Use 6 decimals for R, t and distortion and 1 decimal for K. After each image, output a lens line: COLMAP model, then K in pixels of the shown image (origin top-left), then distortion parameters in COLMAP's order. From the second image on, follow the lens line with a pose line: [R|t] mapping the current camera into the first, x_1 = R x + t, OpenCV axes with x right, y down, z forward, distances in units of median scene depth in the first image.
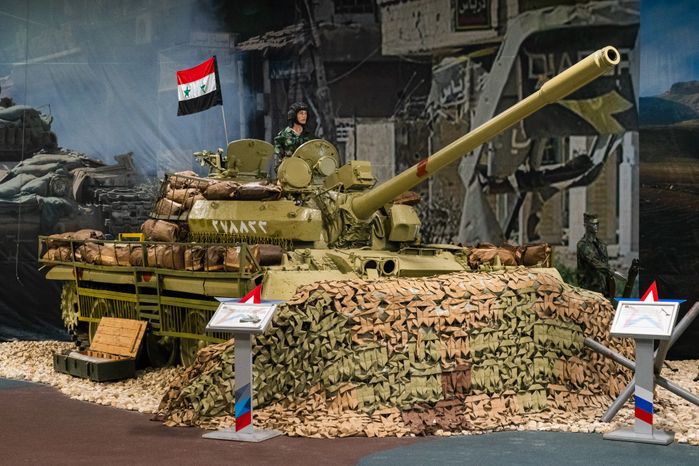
lens RADIAL K [[1243.6, 0, 349.4], [0, 1243.6, 235.4], [0, 0, 1]] dist [0.070570, 0.000000]
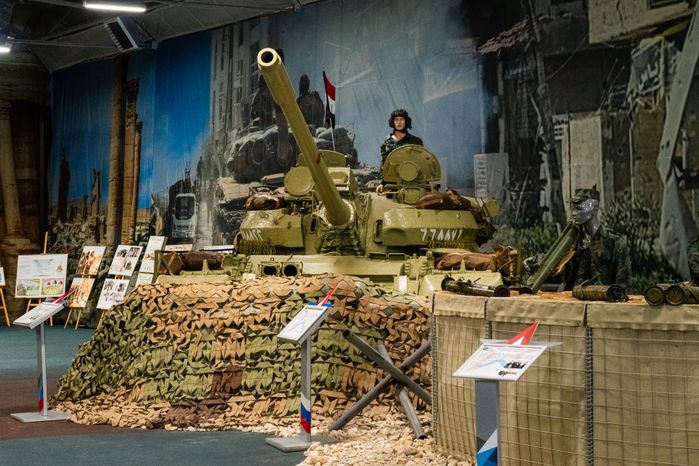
lens RADIAL K [[1327.2, 0, 349.5], [0, 1327.2, 232.7], [0, 0, 1]] dist [0.042532, 0.000000]
pose [[0.773928, -0.022155, -0.632887, 0.519576], [0.016595, 0.999754, -0.014704, 0.006946], [0.633057, 0.000877, 0.774105, 0.126312]]
